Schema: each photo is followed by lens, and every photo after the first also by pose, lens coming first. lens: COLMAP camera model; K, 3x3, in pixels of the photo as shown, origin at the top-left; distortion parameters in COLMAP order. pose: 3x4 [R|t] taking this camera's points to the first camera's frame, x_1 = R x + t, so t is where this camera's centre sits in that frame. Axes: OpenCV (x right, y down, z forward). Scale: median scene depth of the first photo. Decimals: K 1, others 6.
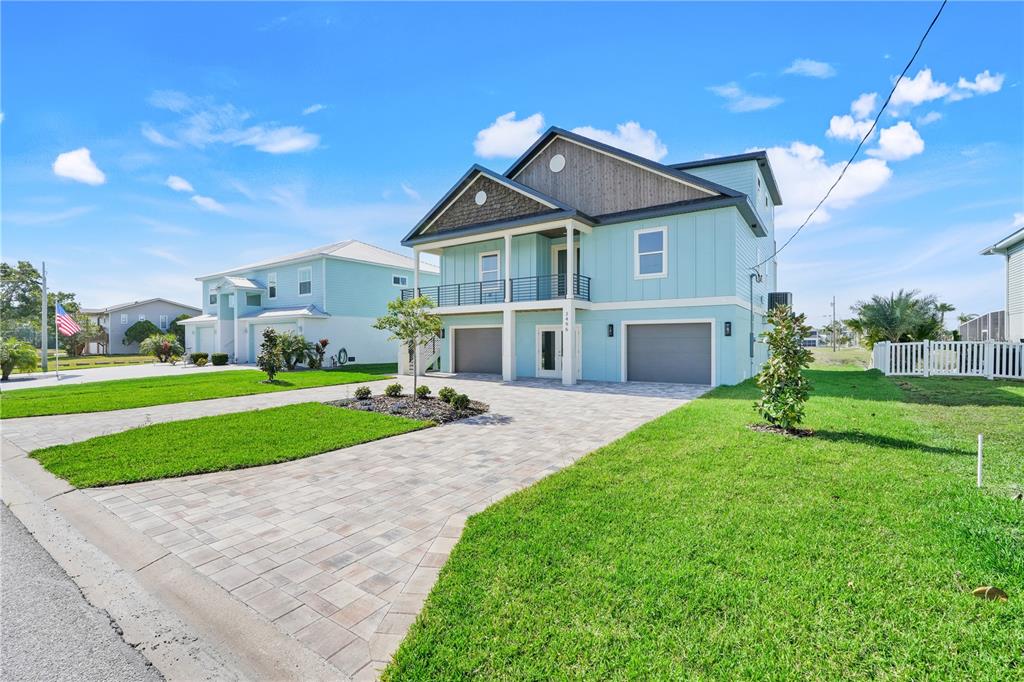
lens RADIAL K [[454.4, 0, 510.4], [0, 454.4, 343.5], [0, 0, 1]] dist [-0.002847, -0.000272]
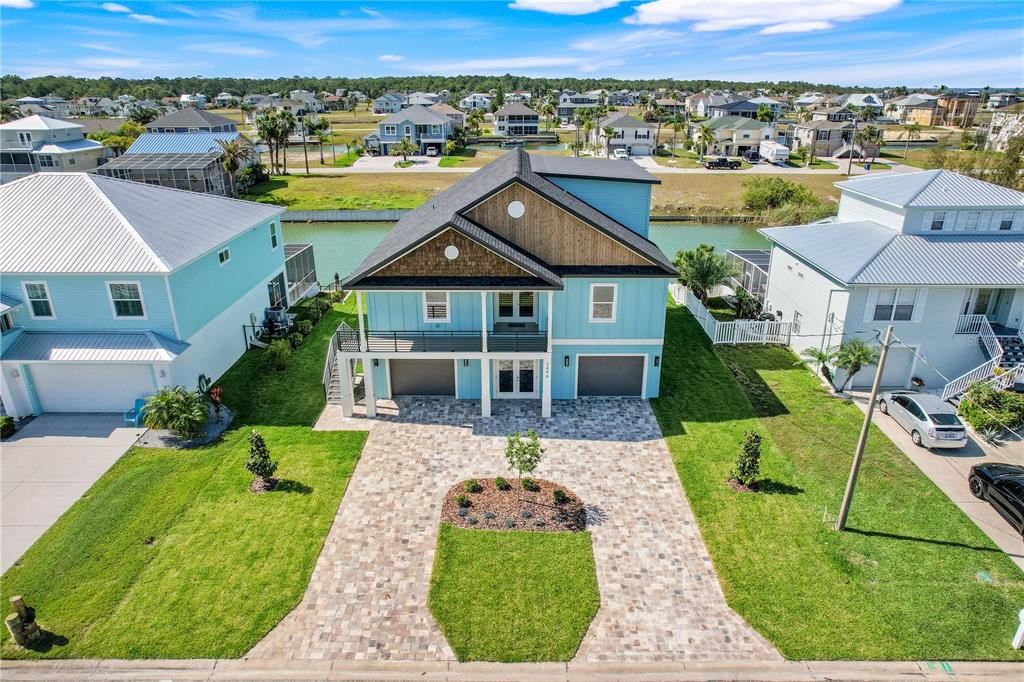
lens RADIAL K [[659.8, 0, 513.6], [0, 659.8, 346.0], [0, 0, 1]] dist [-0.041264, 0.001118]
pose [[0.822691, -0.213118, 0.527030, -0.840284], [0.004619, 0.929547, 0.368675, -0.739481], [-0.568470, -0.300871, 0.765714, -0.250502]]
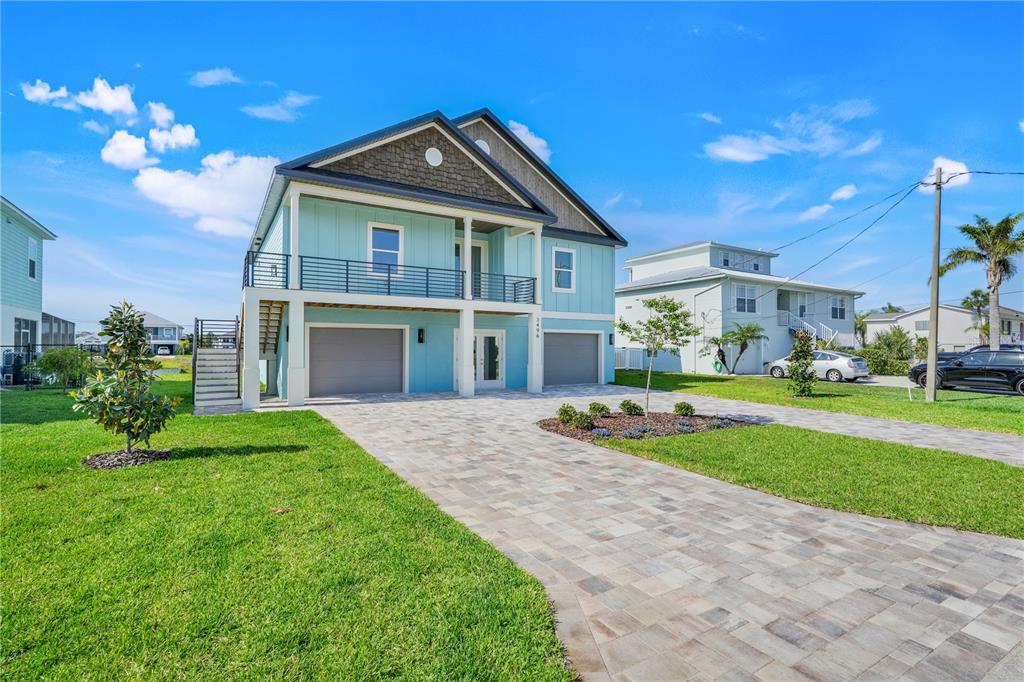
lens RADIAL K [[486.6, 0, 509.3], [0, 486.6, 345.5], [0, 0, 1]] dist [0.000975, 0.000491]
pose [[0.402751, 0.006454, 0.915287, -0.845600], [0.000079, 0.999975, -0.007086, -0.002694], [-0.915310, 0.002926, 0.402741, 0.634302]]
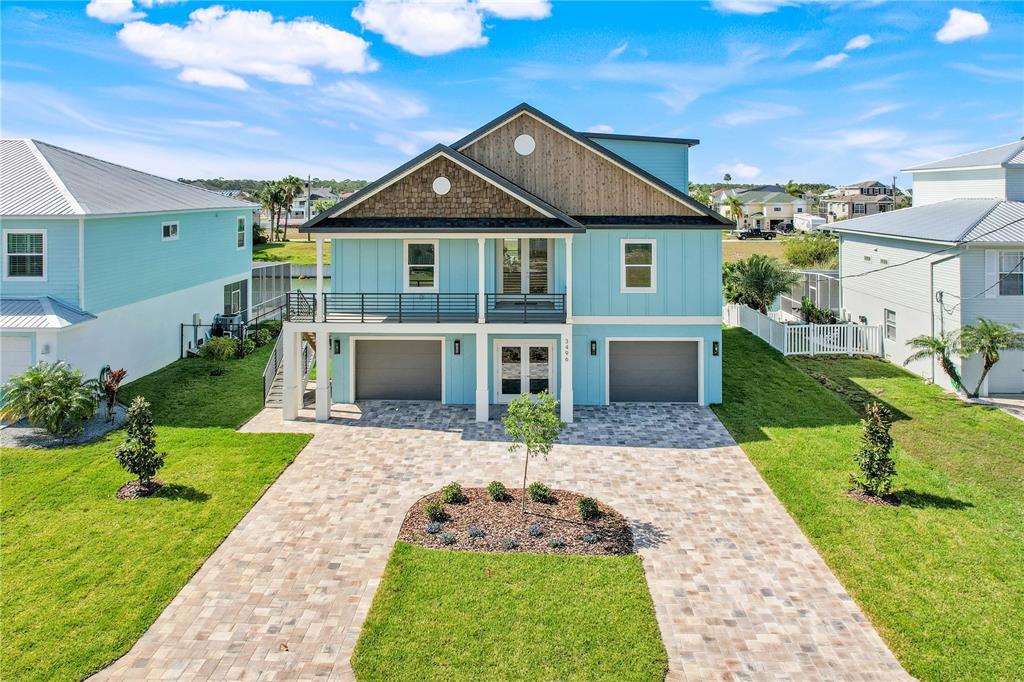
lens RADIAL K [[704.6, 0, 515.9], [0, 704.6, 187.9], [0, 0, 1]] dist [-0.043605, 0.016939]
pose [[0.835741, 0.001861, 0.549121, -0.689519], [0.003978, 0.999948, -0.009442, -0.344085], [-0.549110, 0.010076, 0.835689, -0.067759]]
